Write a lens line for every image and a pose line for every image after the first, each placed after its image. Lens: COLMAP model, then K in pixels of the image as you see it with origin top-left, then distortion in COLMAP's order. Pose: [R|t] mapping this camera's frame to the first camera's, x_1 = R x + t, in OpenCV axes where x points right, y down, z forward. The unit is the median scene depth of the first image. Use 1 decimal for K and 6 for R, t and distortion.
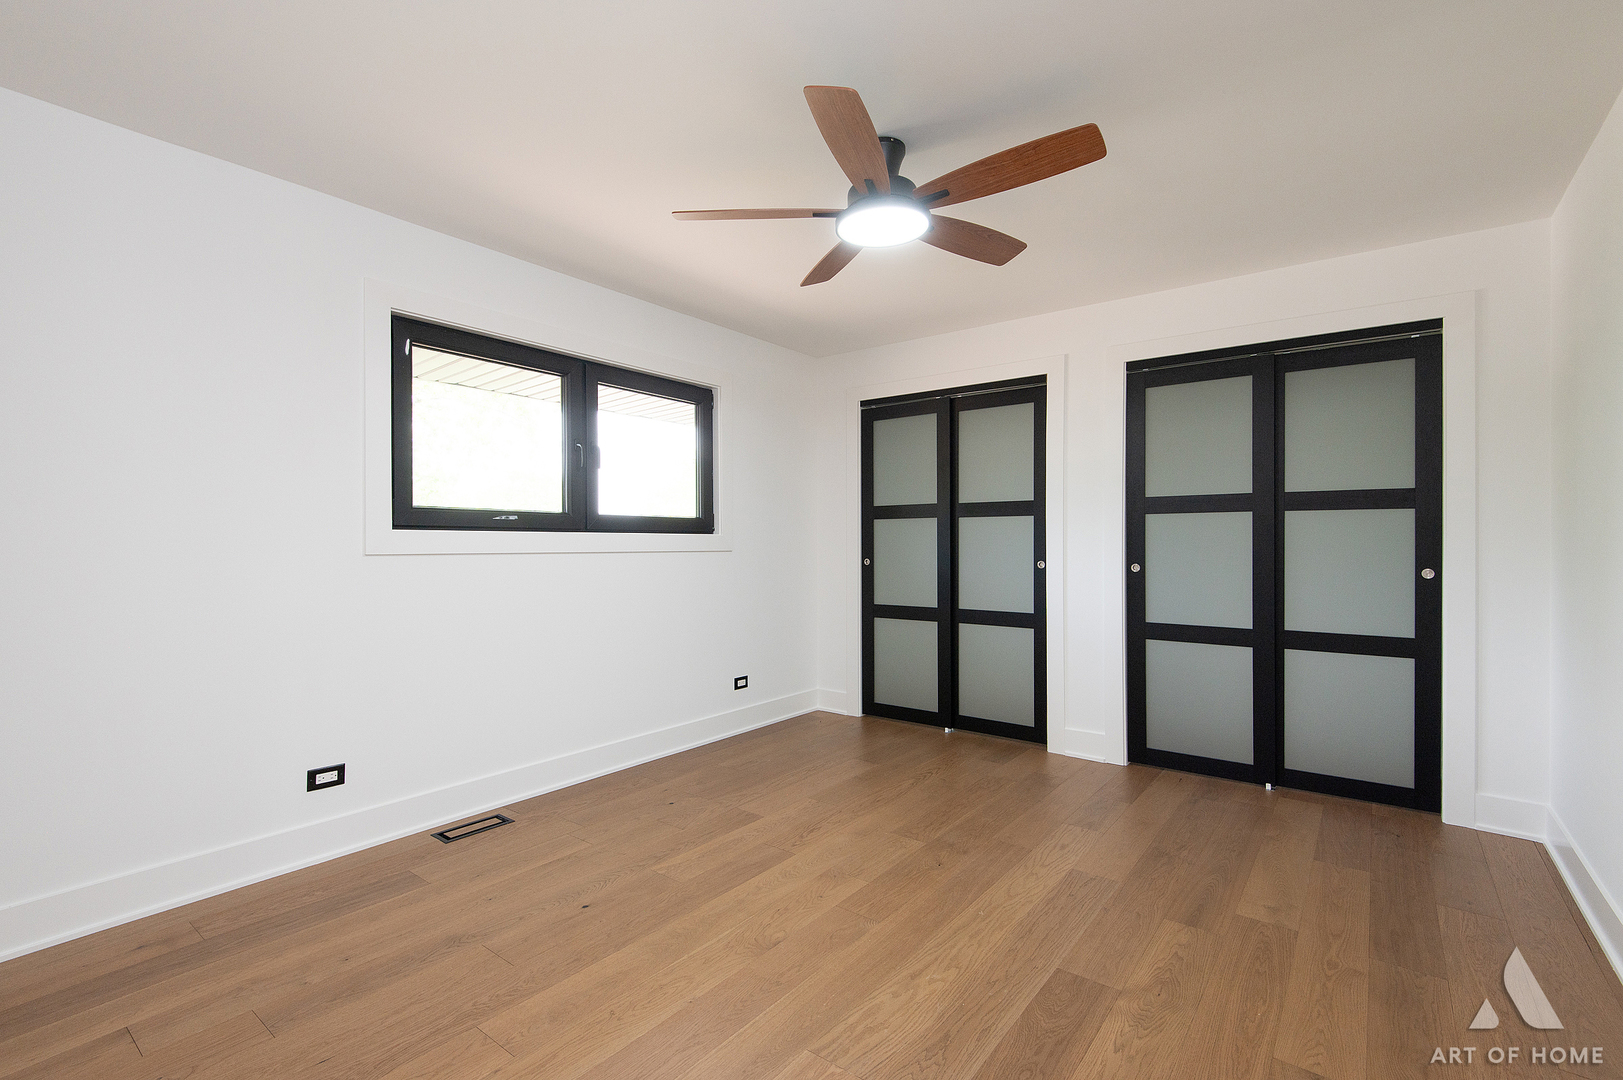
lens RADIAL K [[730.5, 0, 805.8], [0, 730.5, 539.7], [0, 0, 1]] dist [0.033444, -0.018765]
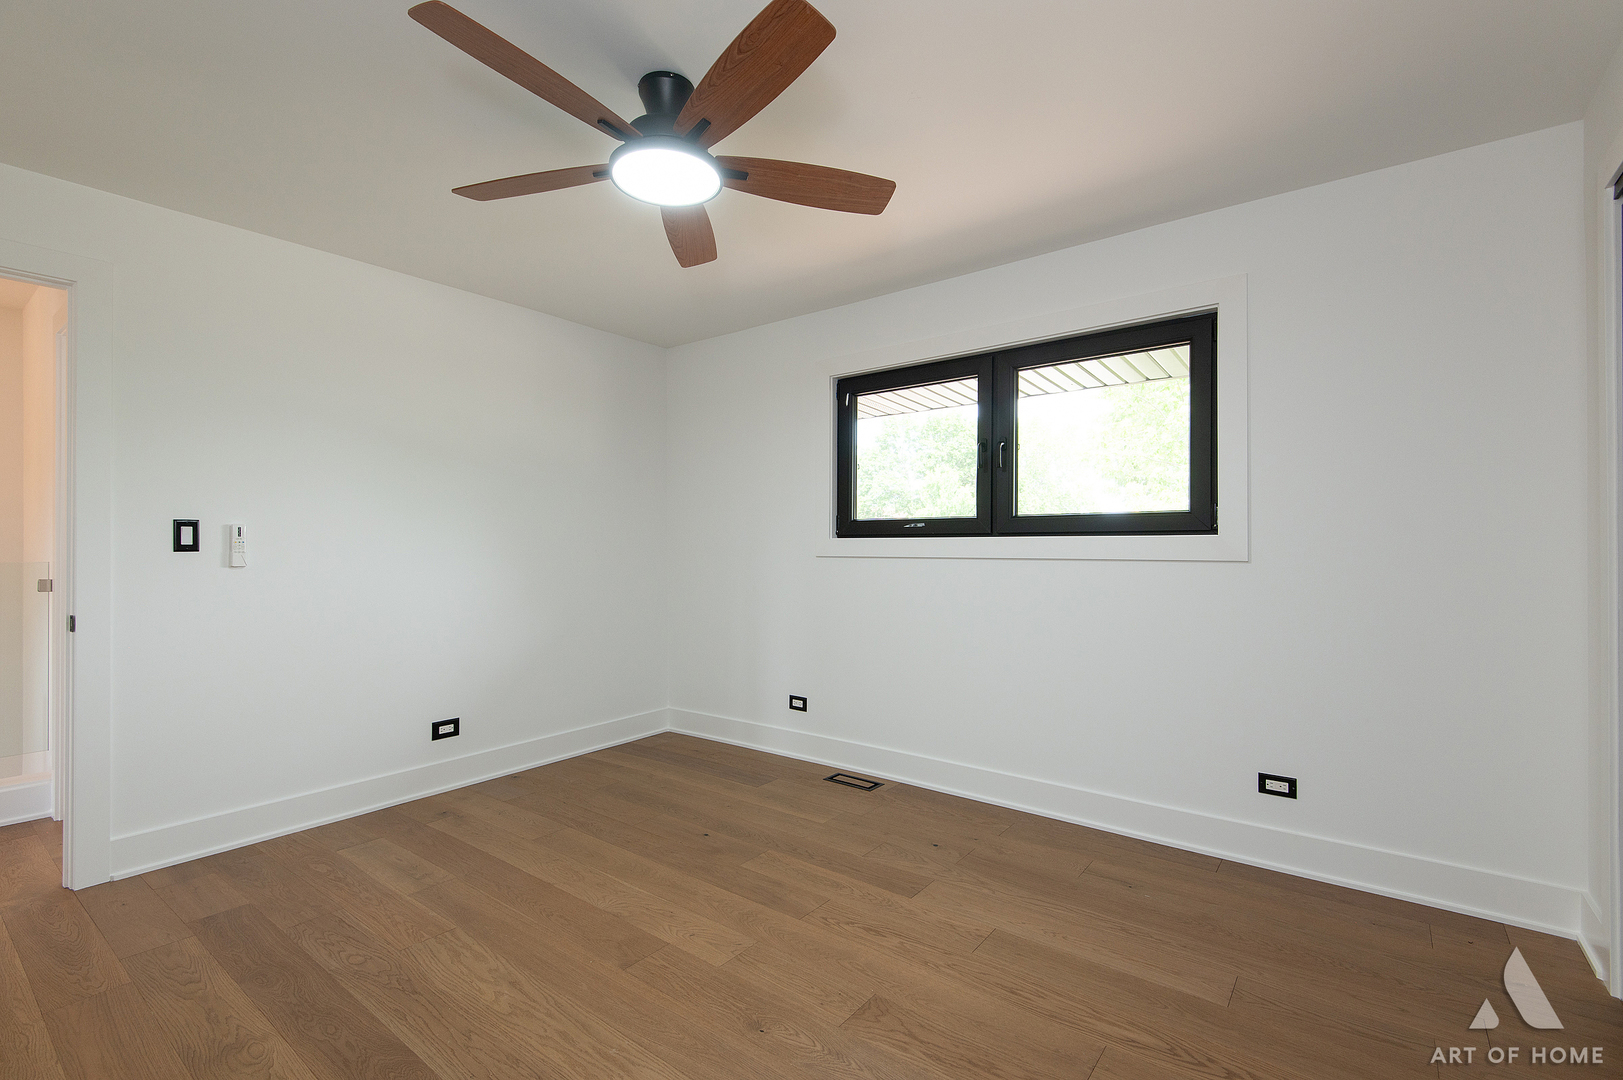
lens RADIAL K [[730.5, 0, 805.8], [0, 730.5, 539.7], [0, 0, 1]] dist [0.033444, -0.018765]
pose [[-0.005612, -0.002563, -0.999981, 0.335315], [0.008835, 0.999958, -0.002613, -0.003322], [0.999945, -0.008850, -0.005590, 0.407822]]
